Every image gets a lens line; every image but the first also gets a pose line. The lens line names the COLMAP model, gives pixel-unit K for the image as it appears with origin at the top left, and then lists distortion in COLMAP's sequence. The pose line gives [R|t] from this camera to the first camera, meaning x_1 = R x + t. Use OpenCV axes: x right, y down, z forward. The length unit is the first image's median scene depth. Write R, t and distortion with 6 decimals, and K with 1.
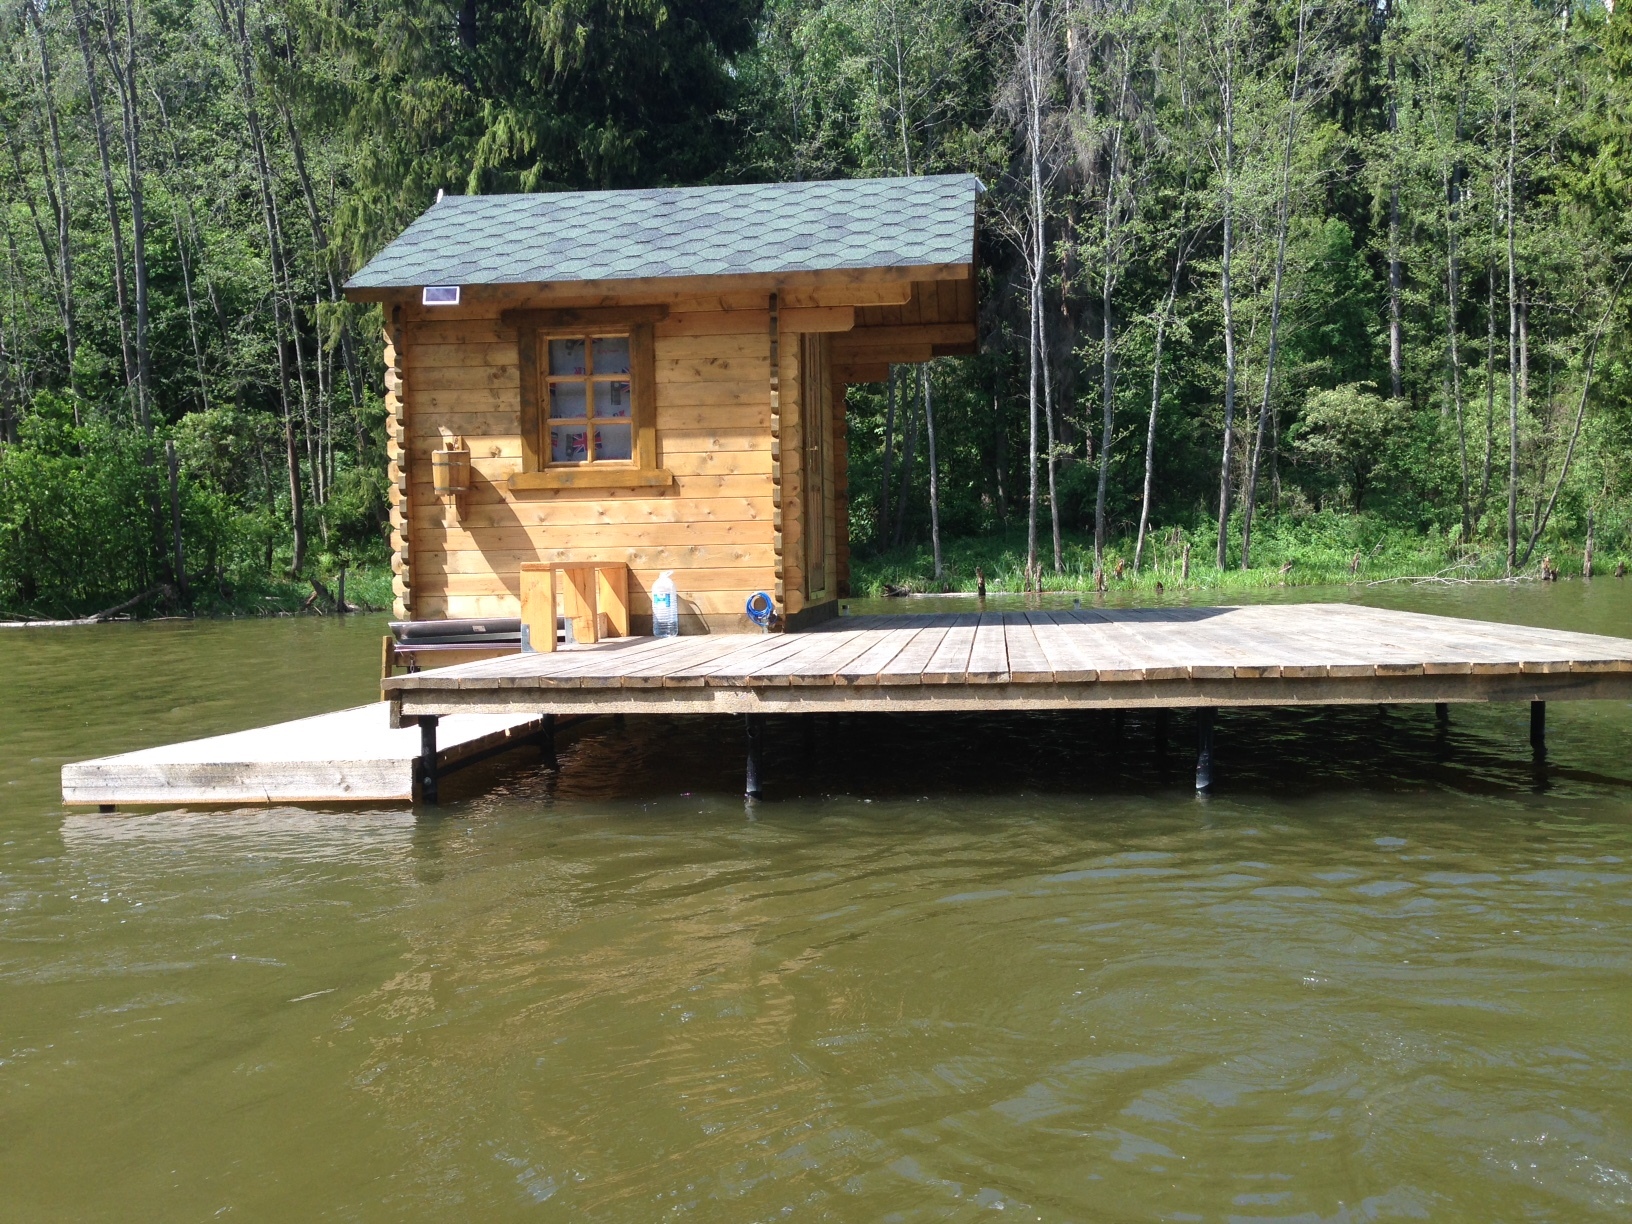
lens RADIAL K [[1530.2, 0, 816.0], [0, 1530.2, 612.0], [0, 0, 1]] dist [0.008922, 0.003119]
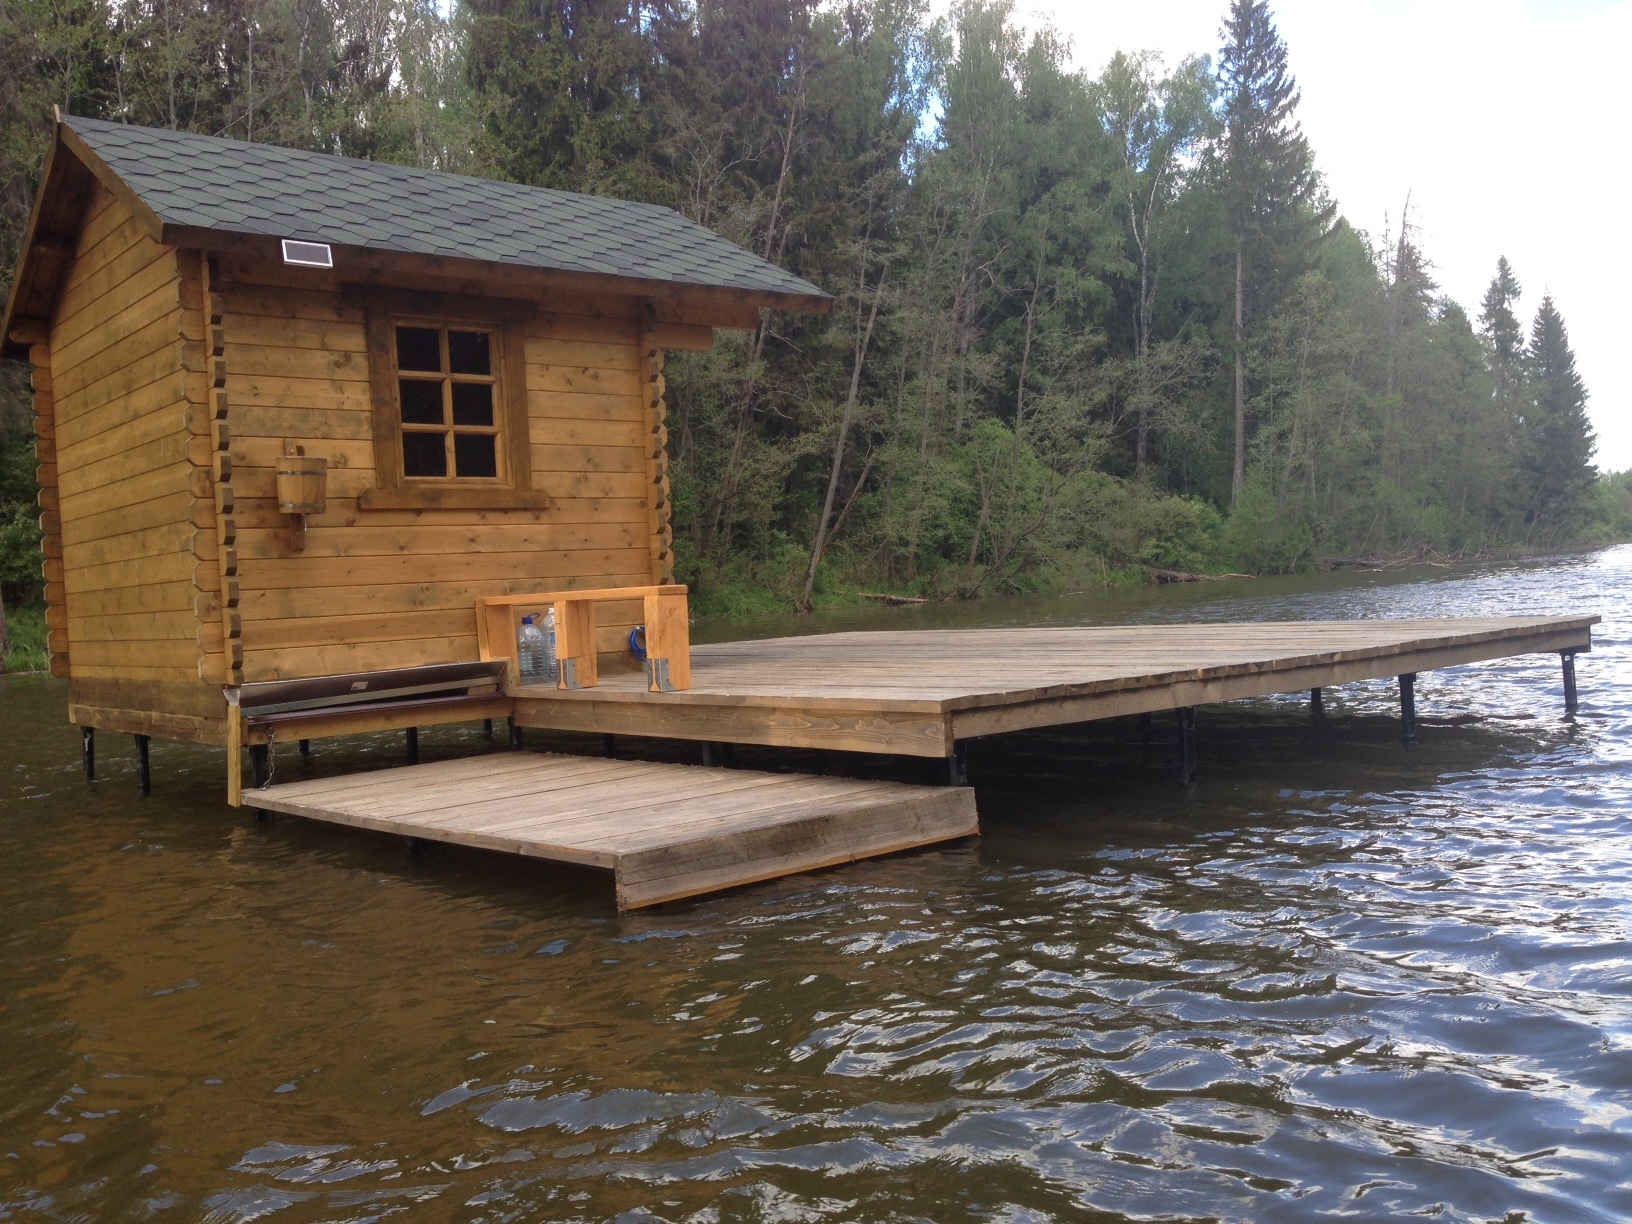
lens RADIAL K [[1530.2, 0, 816.0], [0, 1530.2, 612.0], [0, 0, 1]] dist [0.008922, 0.003119]
pose [[0.679054, -0.026291, 0.733617, -0.626668], [0.063277, 0.997735, -0.022814, 0.005825], [-0.731356, 0.061913, 0.679180, 0.298014]]
